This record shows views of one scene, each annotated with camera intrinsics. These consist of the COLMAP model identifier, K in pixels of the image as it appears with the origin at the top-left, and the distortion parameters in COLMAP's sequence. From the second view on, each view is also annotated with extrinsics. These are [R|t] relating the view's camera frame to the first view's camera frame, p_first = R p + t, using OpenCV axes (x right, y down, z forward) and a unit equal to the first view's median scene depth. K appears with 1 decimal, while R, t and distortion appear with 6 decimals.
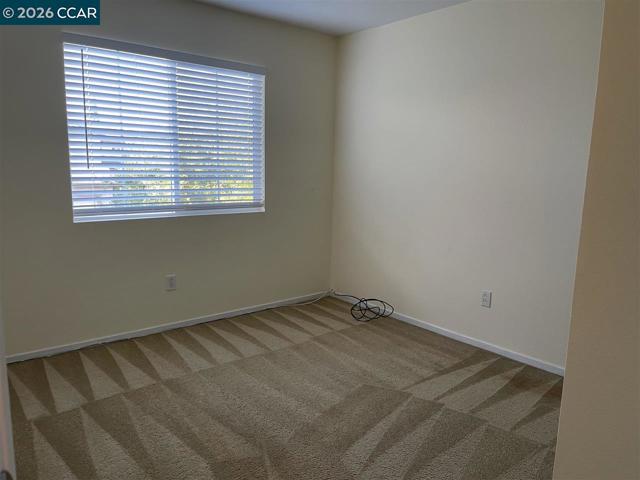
lens RADIAL K [[482.5, 0, 318.3], [0, 482.5, 241.1], [0, 0, 1]] dist [0.044385, -0.018821]
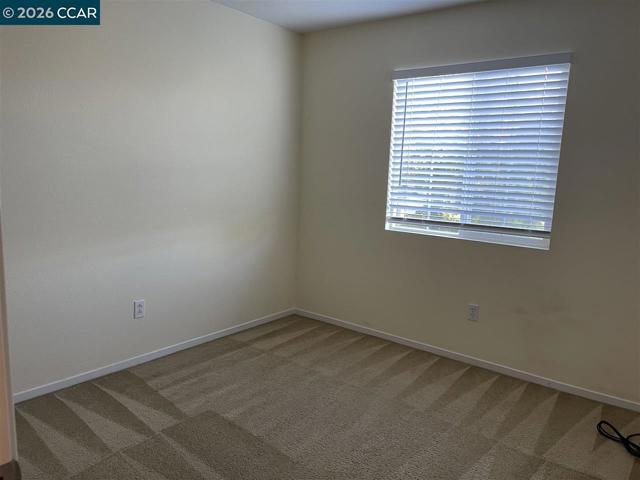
lens RADIAL K [[482.5, 0, 318.7], [0, 482.5, 240.5], [0, 0, 1]] dist [0.044385, -0.018821]
pose [[0.210835, 0.130193, -0.968813, 0.605958], [-0.201977, 0.975506, 0.087138, -0.080178], [0.956428, 0.177306, 0.231967, 0.575694]]
